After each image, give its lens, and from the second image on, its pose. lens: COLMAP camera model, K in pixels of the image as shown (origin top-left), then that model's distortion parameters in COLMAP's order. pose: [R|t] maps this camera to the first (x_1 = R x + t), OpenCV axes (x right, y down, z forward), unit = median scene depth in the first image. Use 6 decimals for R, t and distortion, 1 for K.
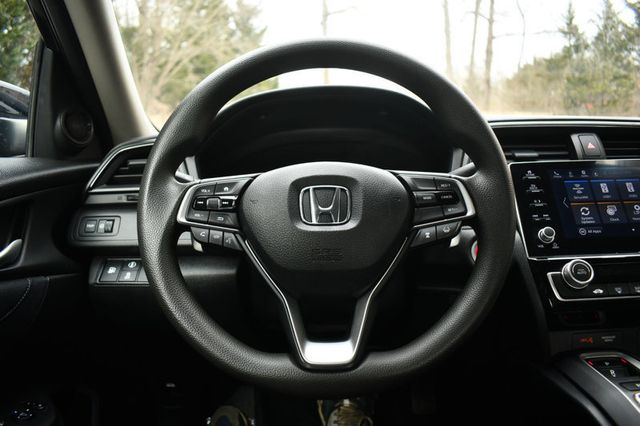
lens RADIAL K [[489.0, 0, 320.0], [0, 489.0, 213.0], [0, 0, 1]] dist [-0.097012, 0.013432]
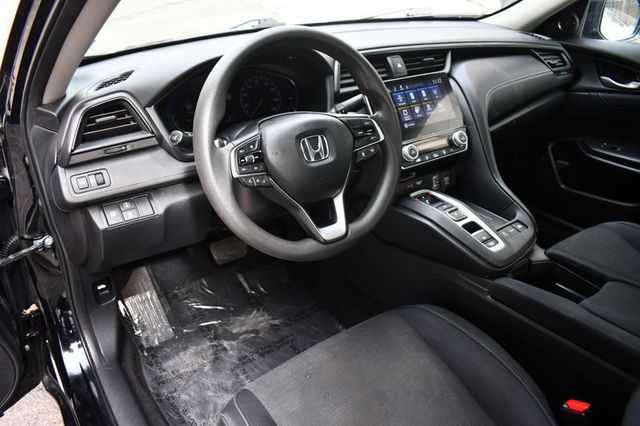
lens RADIAL K [[489.0, 0, 320.0], [0, 489.0, 213.0], [0, 0, 1]] dist [-0.097012, 0.013432]
pose [[0.815678, -0.250087, 0.521657, -0.693668], [0.055125, 0.931228, 0.360243, -0.315689], [-0.575874, -0.265086, 0.773368, -0.262558]]
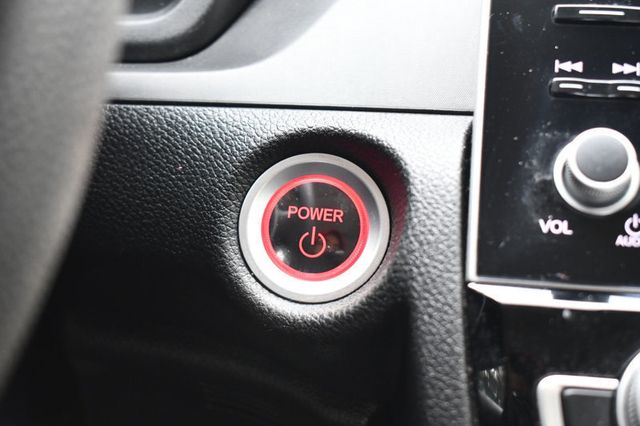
lens RADIAL K [[1097.3, 0, 320.0], [0, 1097.3, 213.0], [0, 0, 1]] dist [0.013039, -0.042538]
pose [[0.990484, 0.086868, -0.106749, 0.407270], [-0.068816, 0.984310, 0.162476, -0.000937], [0.119188, -0.153584, 0.980921, 0.549327]]
